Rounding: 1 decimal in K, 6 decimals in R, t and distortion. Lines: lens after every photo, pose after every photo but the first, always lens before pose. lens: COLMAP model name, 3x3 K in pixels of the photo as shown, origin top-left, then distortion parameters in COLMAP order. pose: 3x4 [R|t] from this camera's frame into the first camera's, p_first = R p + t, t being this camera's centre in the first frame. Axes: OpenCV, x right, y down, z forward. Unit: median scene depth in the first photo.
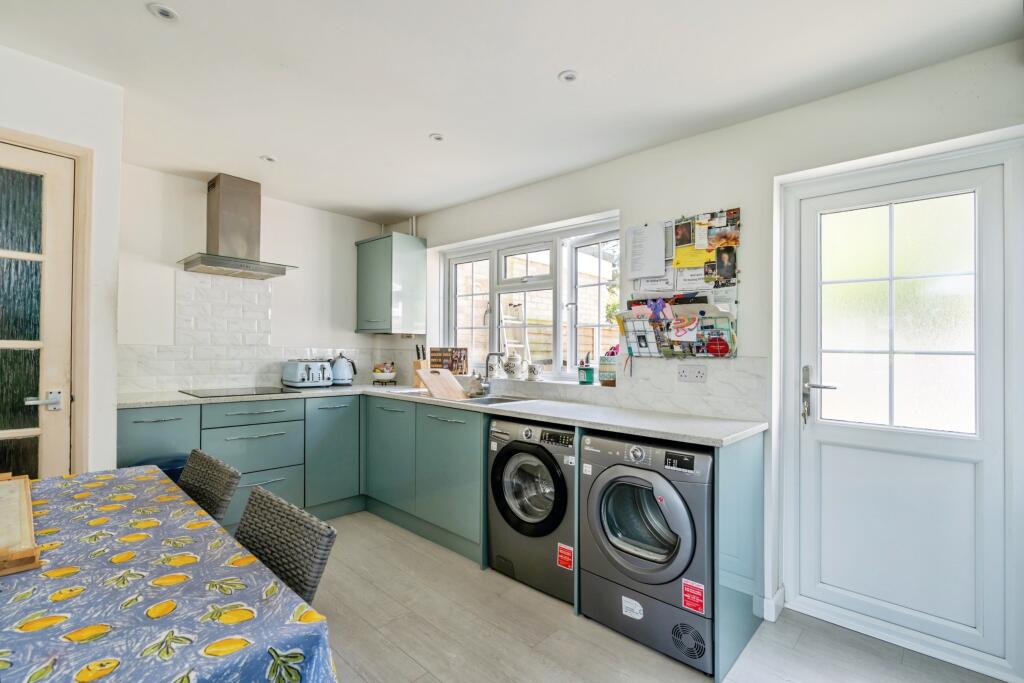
lens RADIAL K [[469.2, 0, 505.3], [0, 469.2, 345.3], [0, 0, 1]] dist [-0.001079, 0.000065]
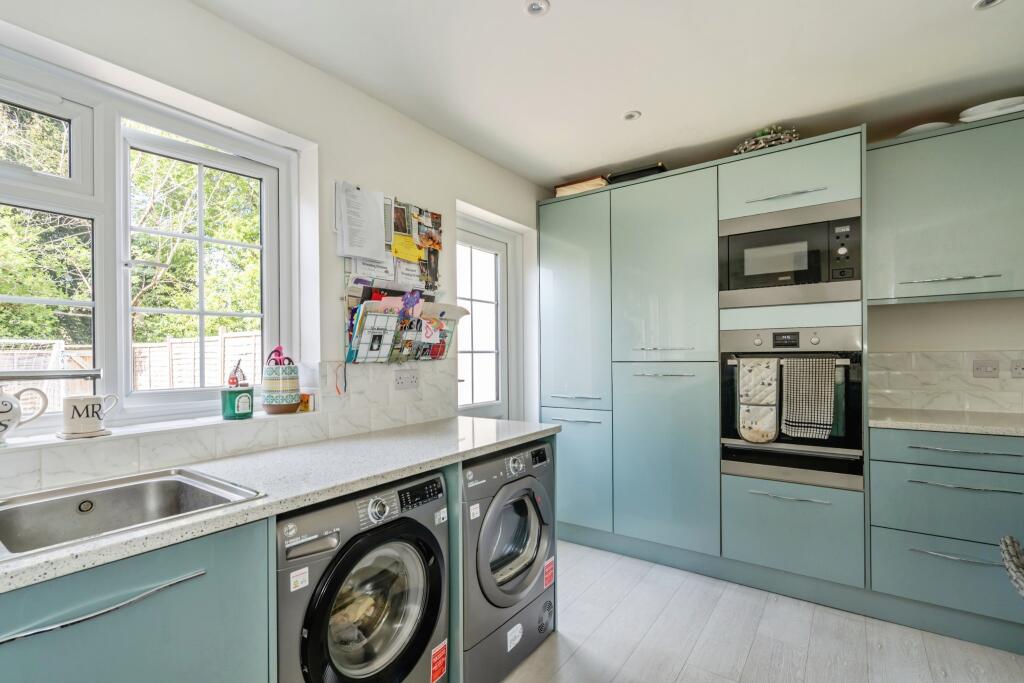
lens RADIAL K [[469.2, 0, 505.3], [0, 469.2, 345.3], [0, 0, 1]] dist [-0.001079, 0.000065]
pose [[-0.108315, 0.004675, 0.994106, -0.526130], [0.008692, 0.999955, -0.003755, 0.000641], [-0.994079, 0.008234, -0.108351, 0.938113]]
